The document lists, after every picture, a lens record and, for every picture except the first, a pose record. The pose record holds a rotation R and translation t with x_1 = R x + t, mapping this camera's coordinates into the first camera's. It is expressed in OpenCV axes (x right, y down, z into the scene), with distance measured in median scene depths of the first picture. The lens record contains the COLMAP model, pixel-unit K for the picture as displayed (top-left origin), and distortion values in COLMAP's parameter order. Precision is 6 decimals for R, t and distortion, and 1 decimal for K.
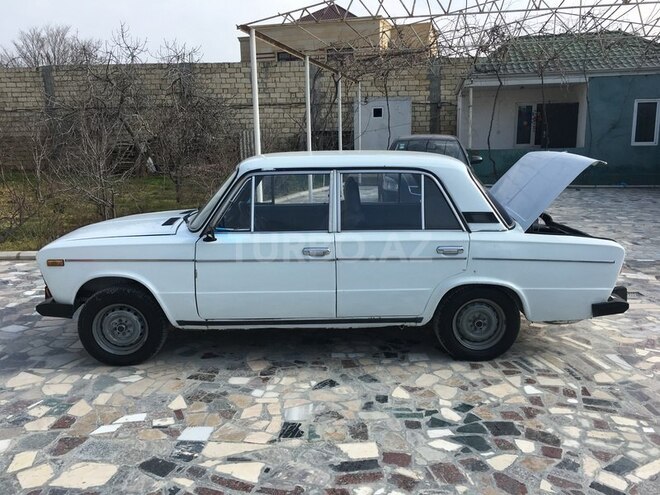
lens RADIAL K [[558.3, 0, 333.4], [0, 558.3, 250.3], [0, 0, 1]] dist [0.074910, -0.090687]
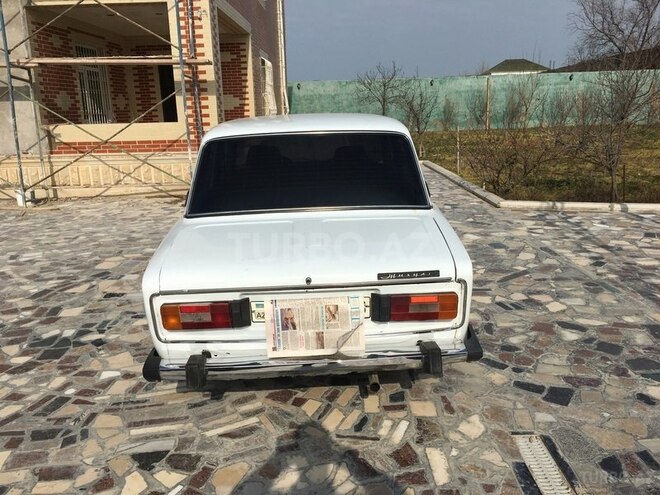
lens RADIAL K [[558.3, 0, 328.3], [0, 558.3, 246.7], [0, 0, 1]] dist [0.074910, -0.090687]
pose [[0.029674, 0.257111, -0.965926, 1.303133], [-0.175063, 0.952752, 0.248227, -0.273472], [0.984110, 0.161732, 0.073283, 1.339496]]
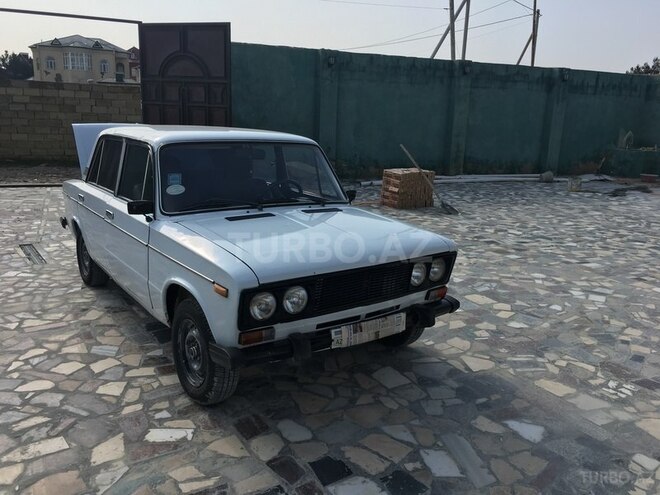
lens RADIAL K [[558.3, 0, 330.8], [0, 558.3, 244.9], [0, 0, 1]] dist [0.074910, -0.090687]
pose [[-0.586587, -0.189544, 0.787394, -1.294691], [0.135762, 0.935457, 0.326325, -0.371351], [-0.798426, 0.298316, -0.522994, 1.895638]]
